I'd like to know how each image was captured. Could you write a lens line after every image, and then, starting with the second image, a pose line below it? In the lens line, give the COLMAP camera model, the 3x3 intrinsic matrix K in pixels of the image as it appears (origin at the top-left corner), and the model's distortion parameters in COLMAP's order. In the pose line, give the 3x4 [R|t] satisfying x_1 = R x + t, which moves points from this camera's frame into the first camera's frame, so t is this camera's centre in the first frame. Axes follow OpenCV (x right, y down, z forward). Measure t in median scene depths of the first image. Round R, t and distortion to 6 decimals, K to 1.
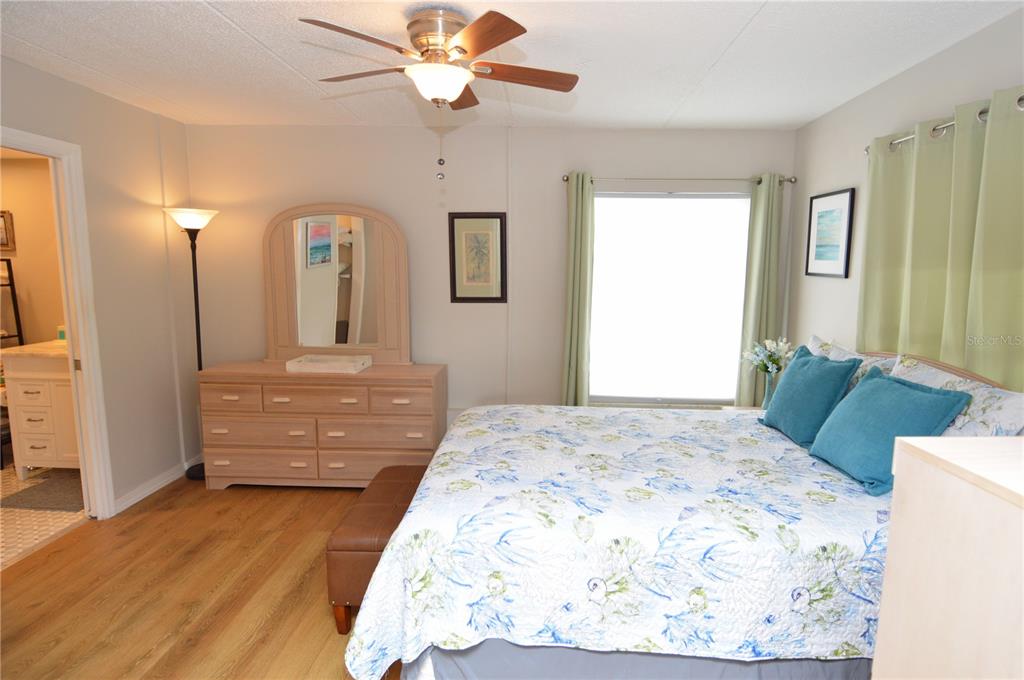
lens RADIAL K [[559.4, 0, 508.7], [0, 559.4, 341.7], [0, 0, 1]] dist [-0.004412, -0.000618]
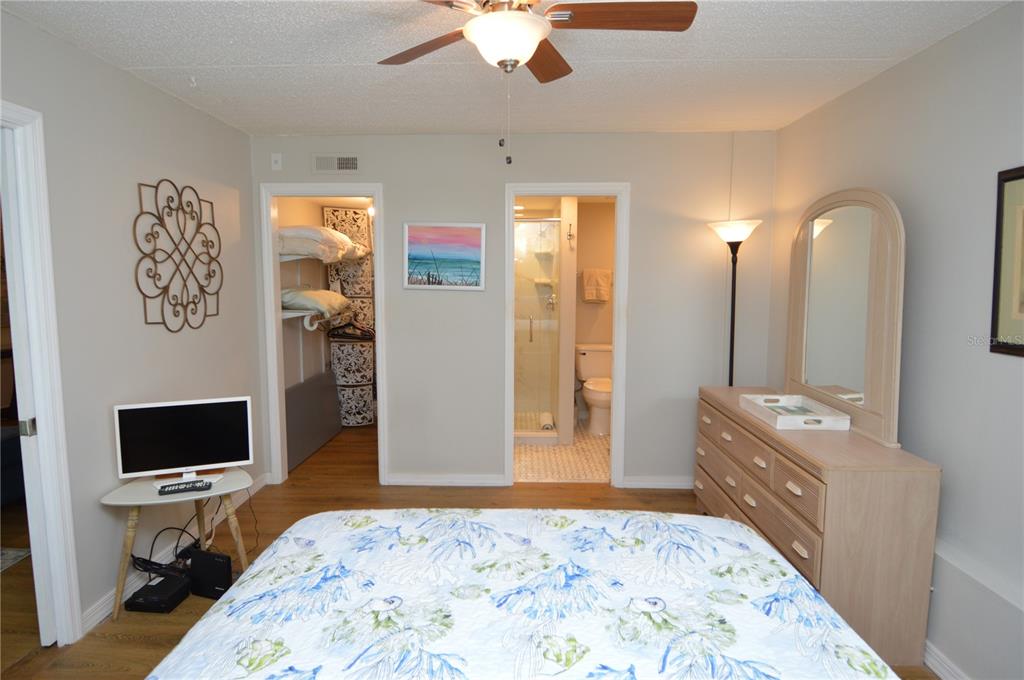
lens RADIAL K [[559.4, 0, 508.7], [0, 559.4, 331.6], [0, 0, 1]] dist [-0.004412, -0.000618]
pose [[0.041943, 0.088800, -0.995166, 0.398192], [-0.135979, 0.987282, 0.082366, -0.075373], [0.989823, 0.131867, 0.053485, 0.585424]]
